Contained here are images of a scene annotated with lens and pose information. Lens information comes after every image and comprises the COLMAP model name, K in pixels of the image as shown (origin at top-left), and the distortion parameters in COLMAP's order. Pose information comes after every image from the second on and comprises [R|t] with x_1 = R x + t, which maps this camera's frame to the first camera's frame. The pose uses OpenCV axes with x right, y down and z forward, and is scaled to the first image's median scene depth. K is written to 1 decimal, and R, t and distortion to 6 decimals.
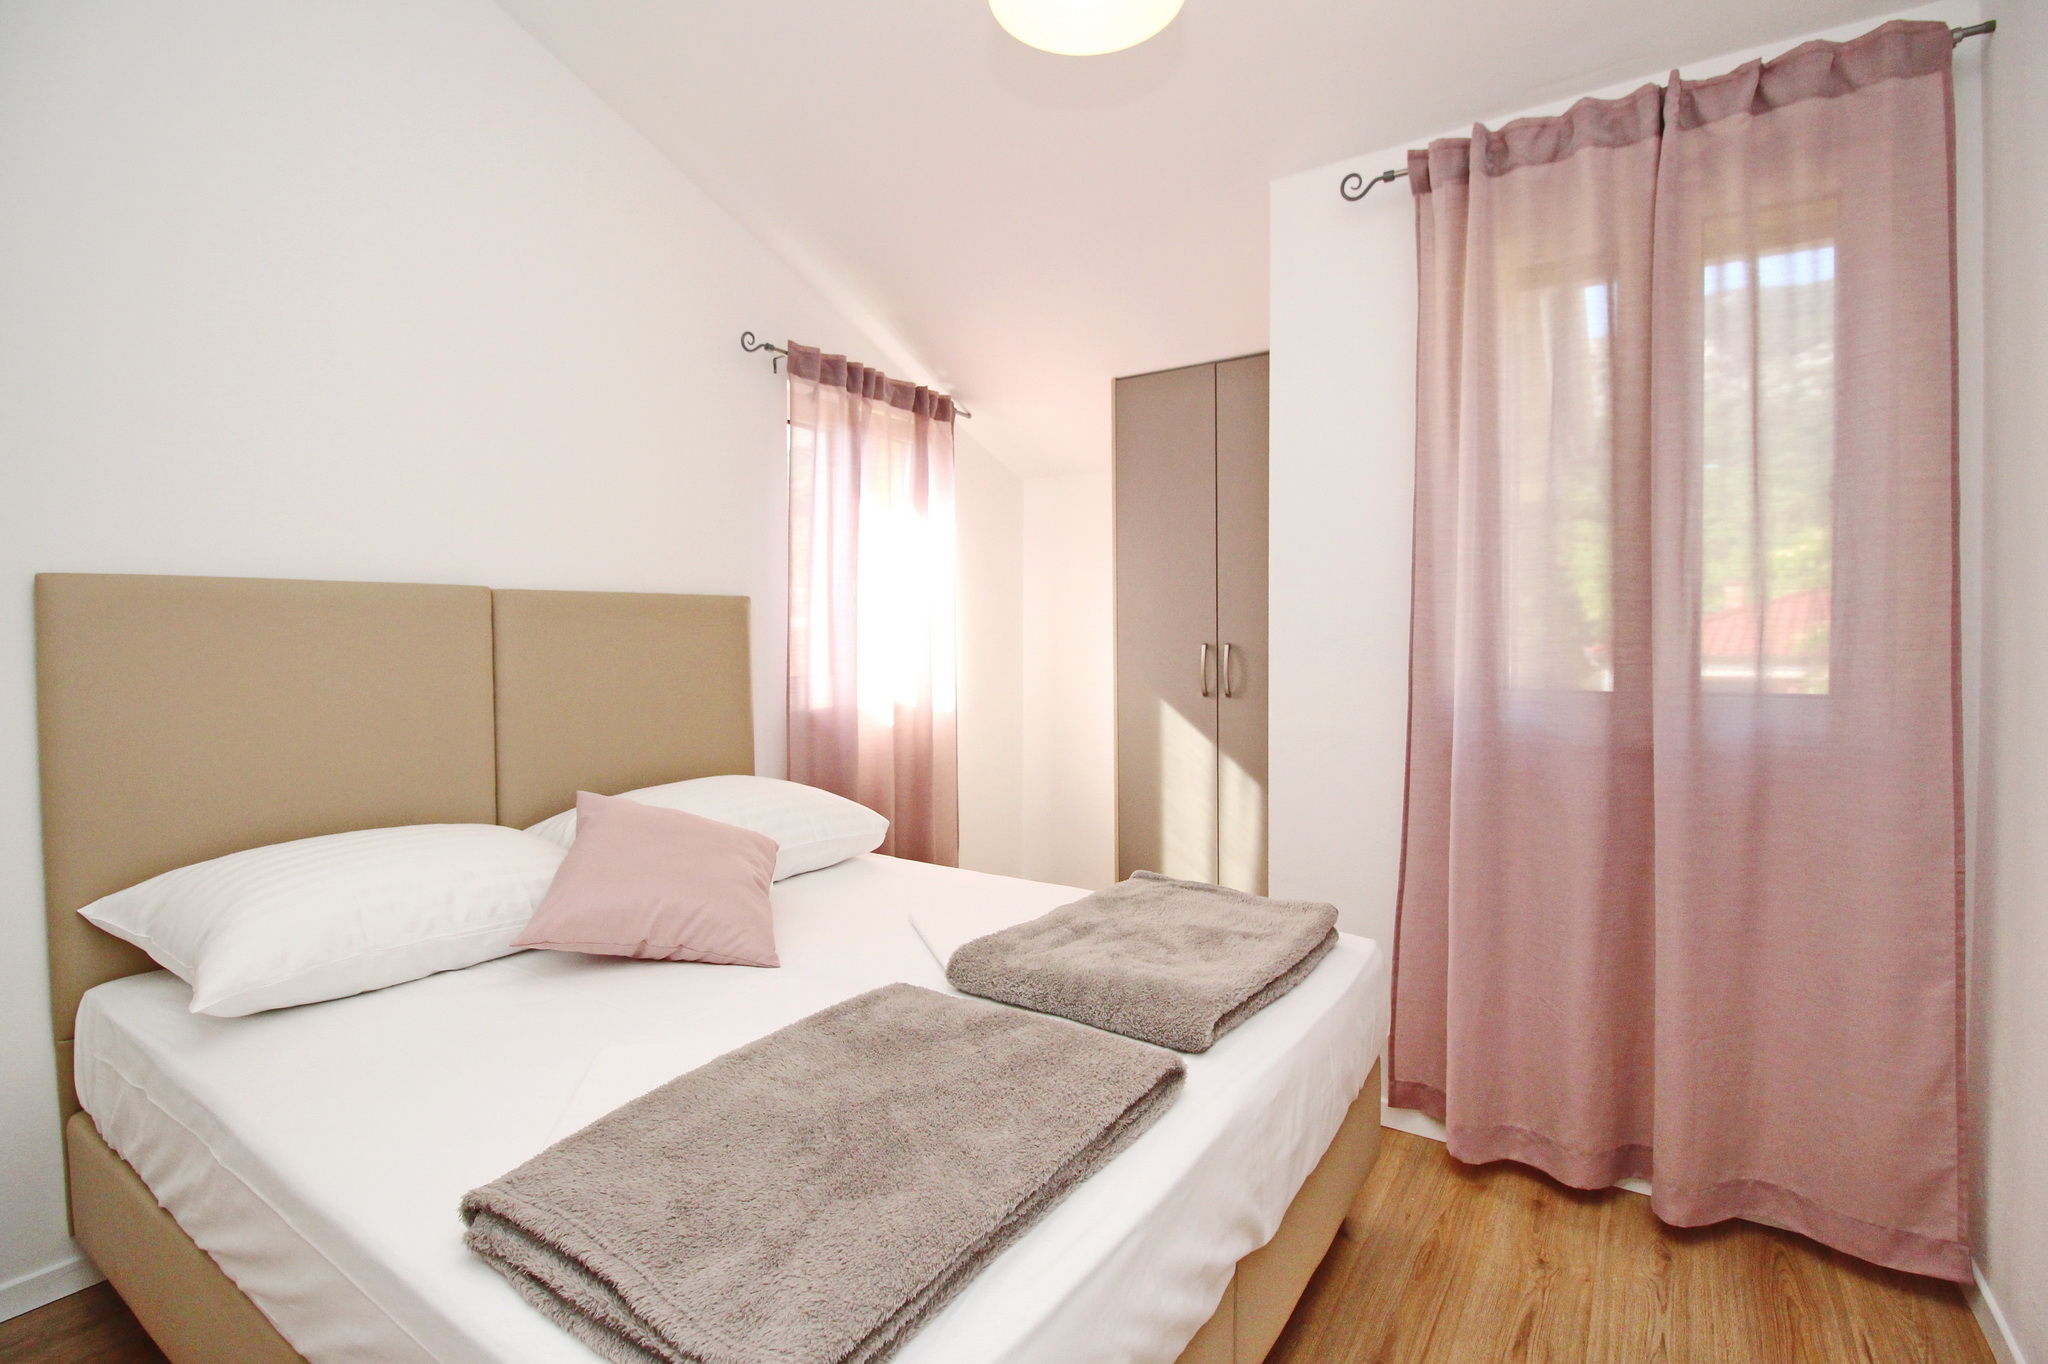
lens RADIAL K [[986.9, 0, 1036.3], [0, 986.9, 670.4], [0, 0, 1]] dist [-0.001254, -0.012618]
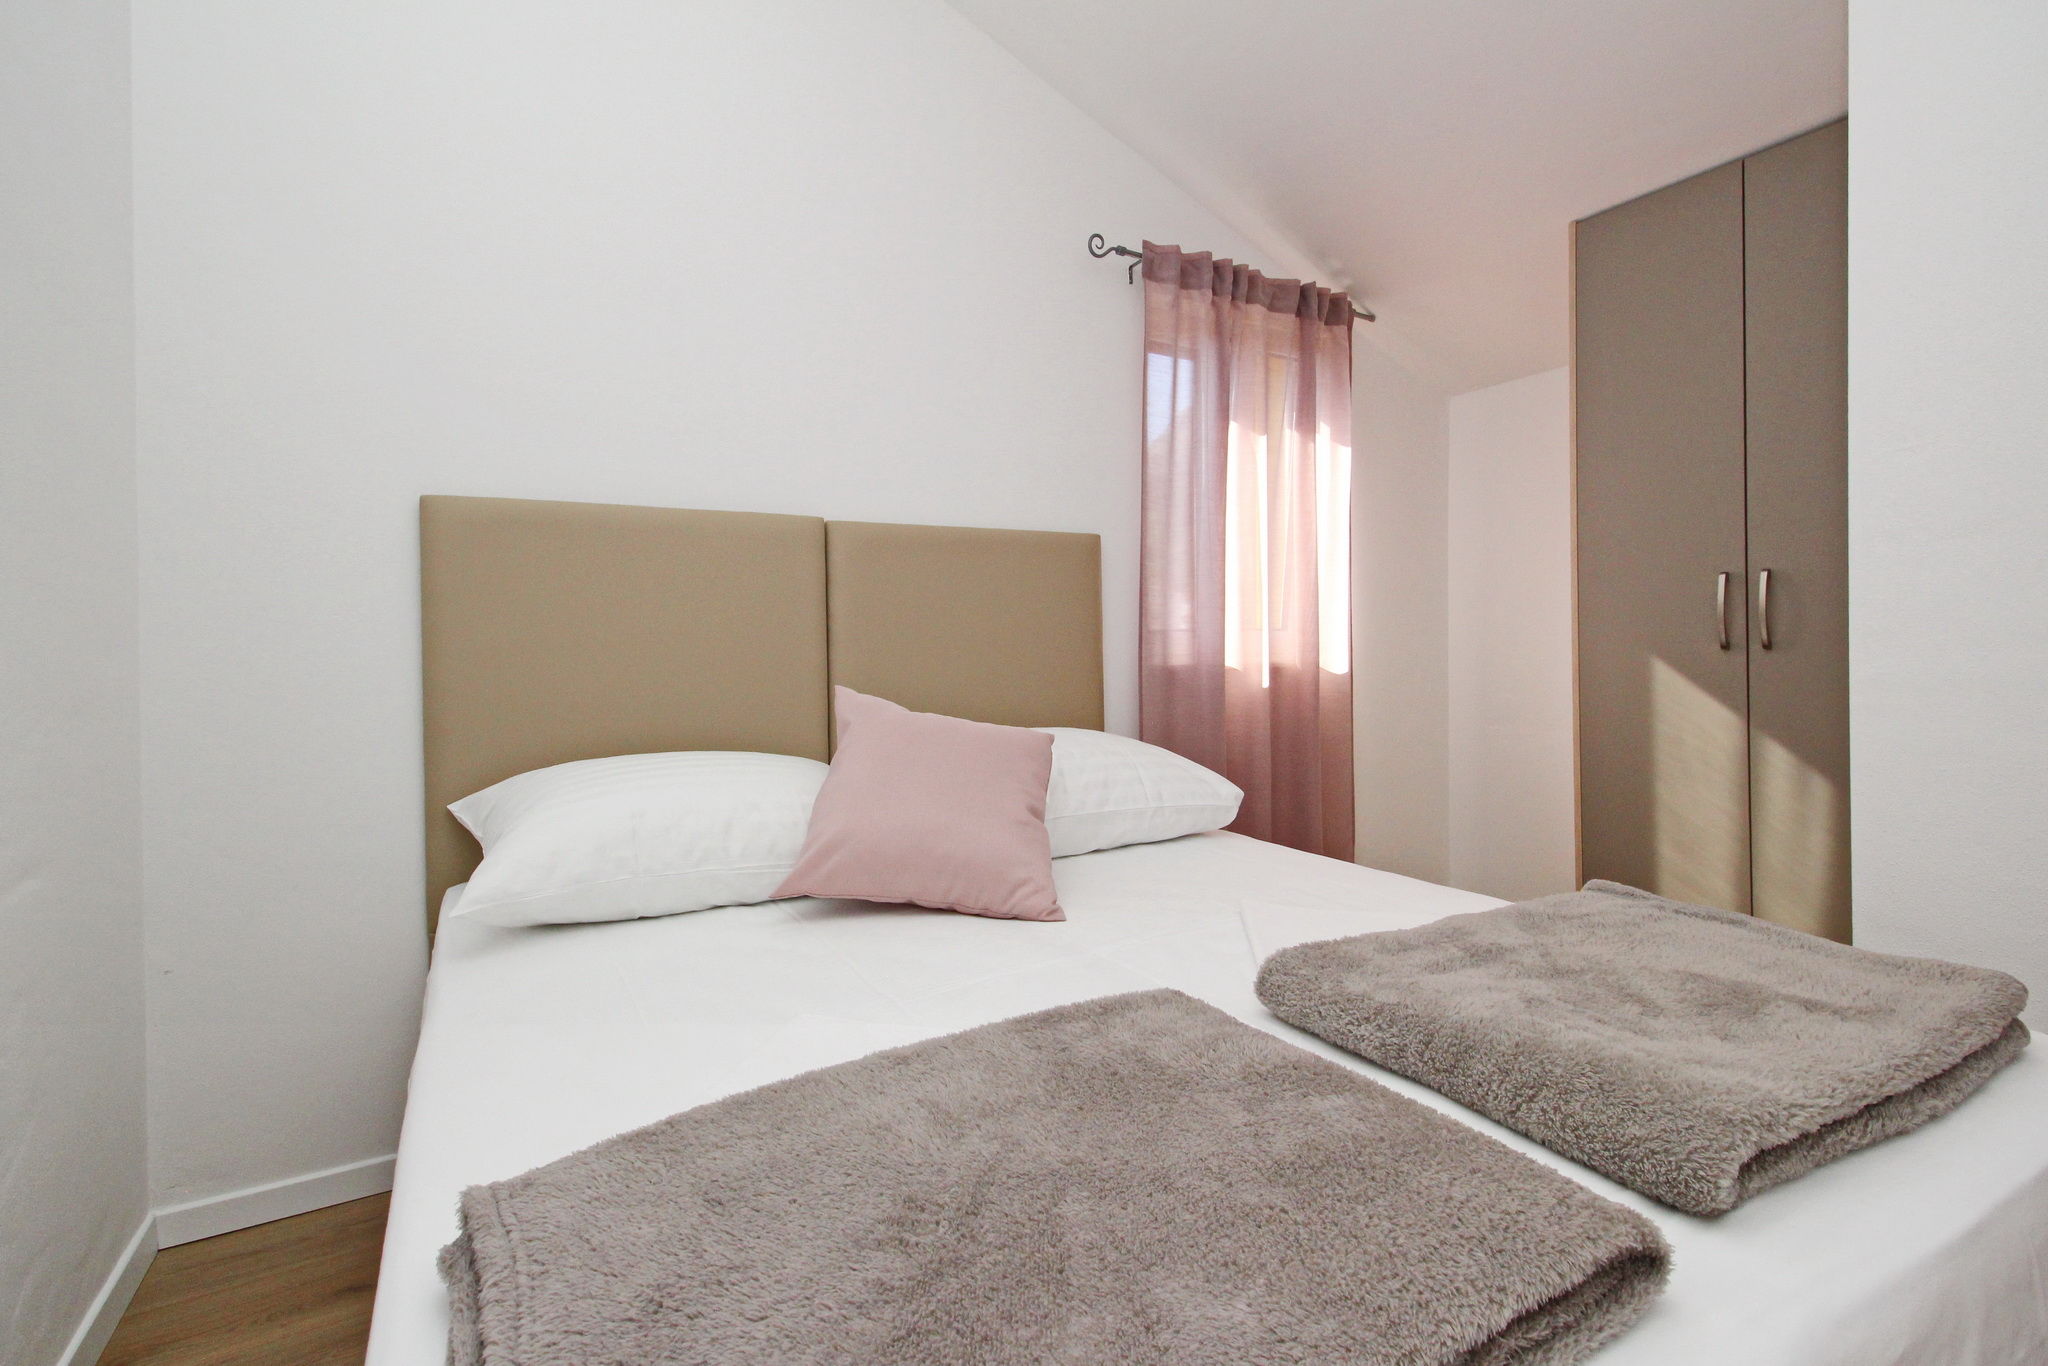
lens RADIAL K [[971.4, 0, 1028.1], [0, 971.4, 645.3], [0, 0, 1]] dist [0.044992, -0.020206]
pose [[0.900339, -0.001490, -0.435187, 0.060247], [-0.012745, 0.999475, -0.029791, 0.089480], [0.435003, 0.032368, 0.899847, 0.304044]]
